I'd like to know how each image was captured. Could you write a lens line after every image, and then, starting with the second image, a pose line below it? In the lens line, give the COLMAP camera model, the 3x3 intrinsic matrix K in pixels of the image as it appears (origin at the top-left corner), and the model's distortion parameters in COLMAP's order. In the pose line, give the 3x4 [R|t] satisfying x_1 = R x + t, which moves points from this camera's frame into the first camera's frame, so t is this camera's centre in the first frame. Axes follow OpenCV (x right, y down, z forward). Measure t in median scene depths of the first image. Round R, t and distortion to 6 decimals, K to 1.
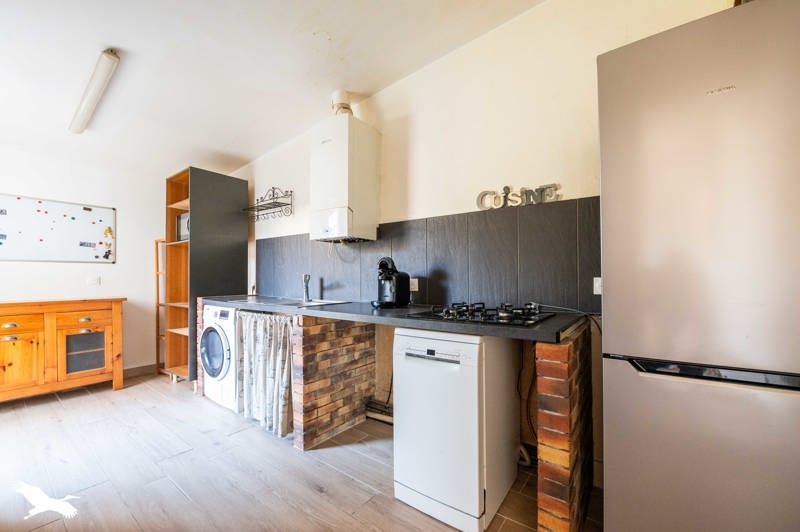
lens RADIAL K [[312.3, 0, 399.7], [0, 312.3, 268.0], [0, 0, 1]] dist [-0.000546, -0.000010]
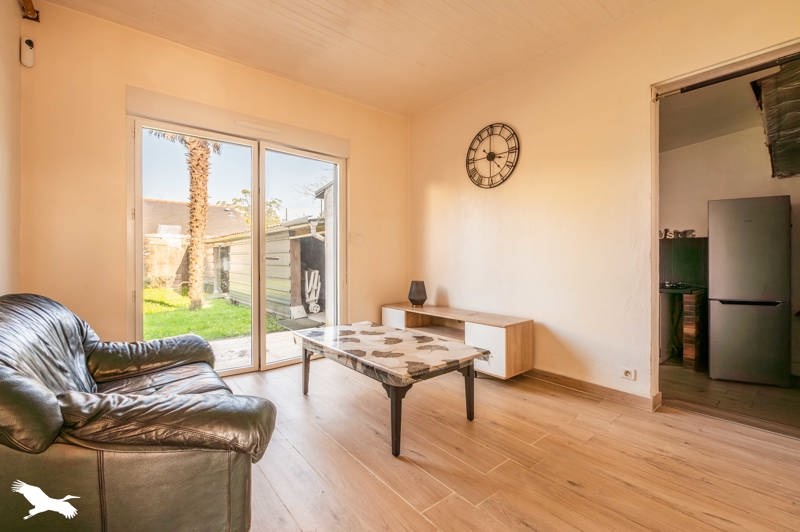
lens RADIAL K [[358.5, 0, 400.5], [0, 358.5, 265.0], [0, 0, 1]] dist [0.000526, 0.000022]
pose [[0.972626, 0.005748, -0.232305, -0.962787], [-0.001773, 0.999849, 0.017315, -0.057697], [0.232370, -0.016429, 0.972489, -2.044441]]
